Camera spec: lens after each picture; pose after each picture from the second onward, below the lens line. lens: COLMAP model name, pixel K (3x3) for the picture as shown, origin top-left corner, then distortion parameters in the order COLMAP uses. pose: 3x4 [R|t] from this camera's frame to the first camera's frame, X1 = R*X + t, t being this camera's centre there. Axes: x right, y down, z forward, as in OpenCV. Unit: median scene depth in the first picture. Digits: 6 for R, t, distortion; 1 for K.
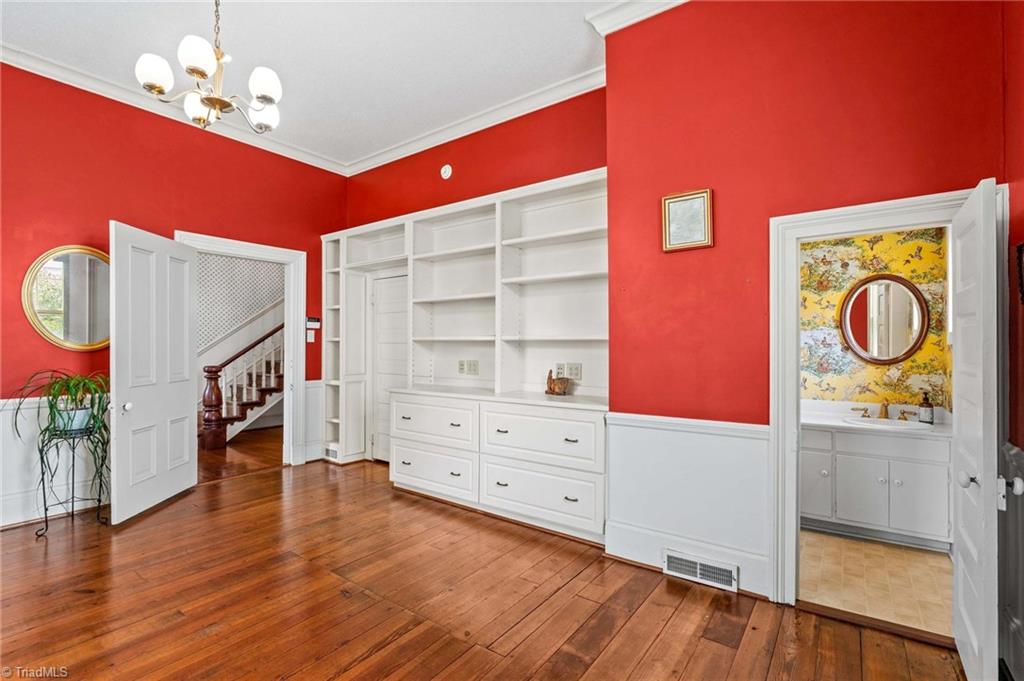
lens RADIAL K [[473.1, 0, 507.1], [0, 473.1, 342.6], [0, 0, 1]] dist [-0.001776, 0.000769]
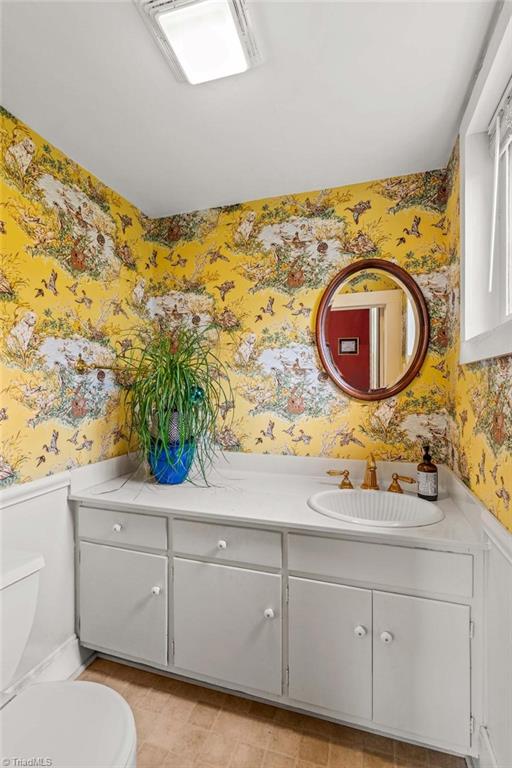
lens RADIAL K [[354.8, 0, 259.4], [0, 354.8, 384.6], [0, 0, 1]] dist [-0.001776, 0.000769]
pose [[0.948814, -0.004911, 0.315796, 0.508376], [0.002379, 0.999962, 0.008401, 0.021236], [-0.315826, -0.007220, 0.948790, 0.600510]]
